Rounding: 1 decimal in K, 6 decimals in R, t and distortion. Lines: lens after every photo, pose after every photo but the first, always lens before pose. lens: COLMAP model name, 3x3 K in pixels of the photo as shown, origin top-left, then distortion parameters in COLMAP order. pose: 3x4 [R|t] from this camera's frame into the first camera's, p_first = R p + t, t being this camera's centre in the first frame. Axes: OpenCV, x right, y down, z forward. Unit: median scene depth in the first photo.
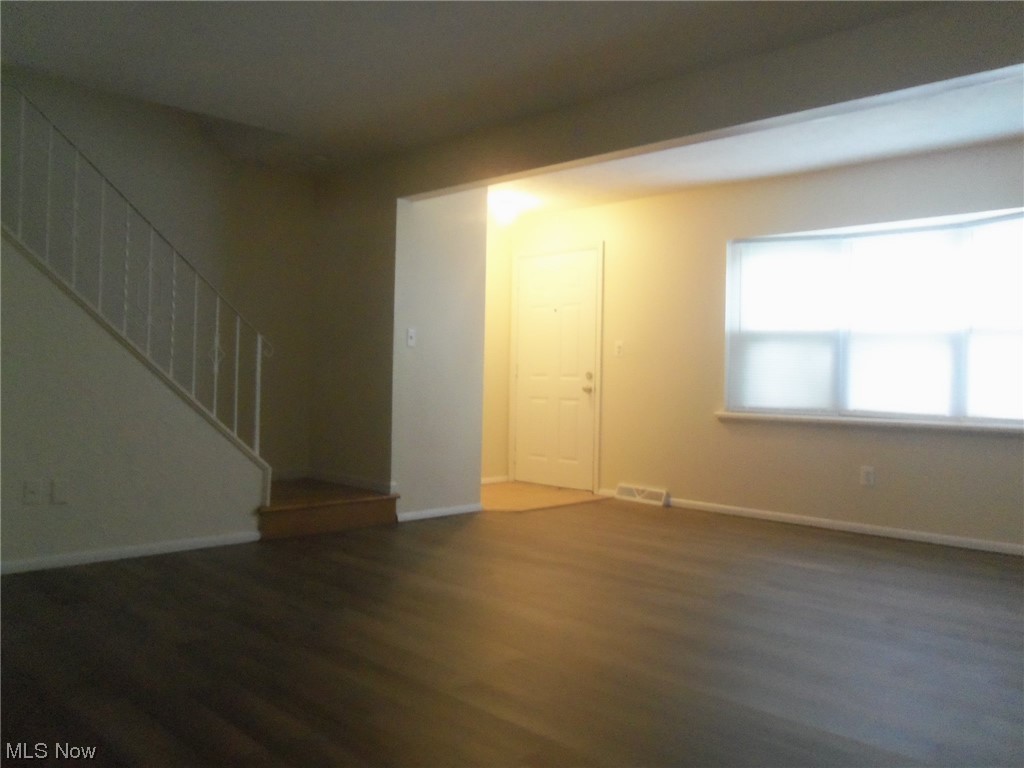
lens RADIAL K [[827.7, 0, 512.4], [0, 827.7, 382.2], [0, 0, 1]] dist [-0.052832, 0.014417]
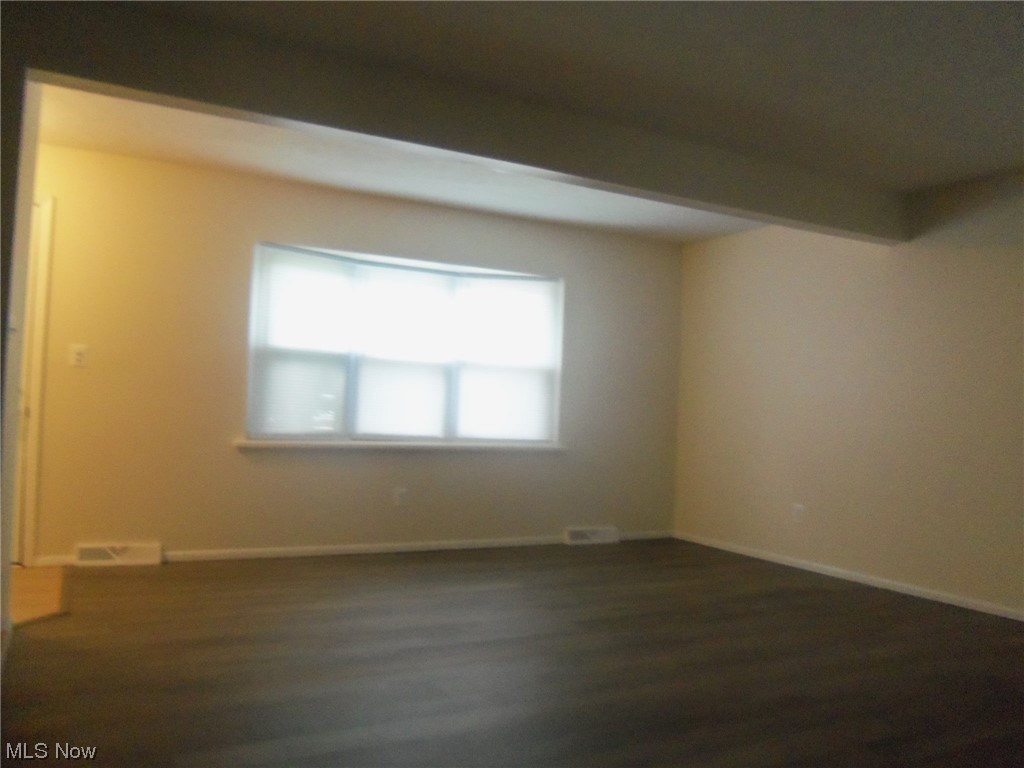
lens RADIAL K [[827.7, 0, 512.4], [0, 827.7, 383.5], [0, 0, 1]] dist [-0.052832, 0.014417]
pose [[0.334322, 0.026400, 0.942089, -0.469689], [-0.019510, 0.999587, -0.021087, -0.010123], [-0.942257, -0.011331, 0.334700, 0.468270]]
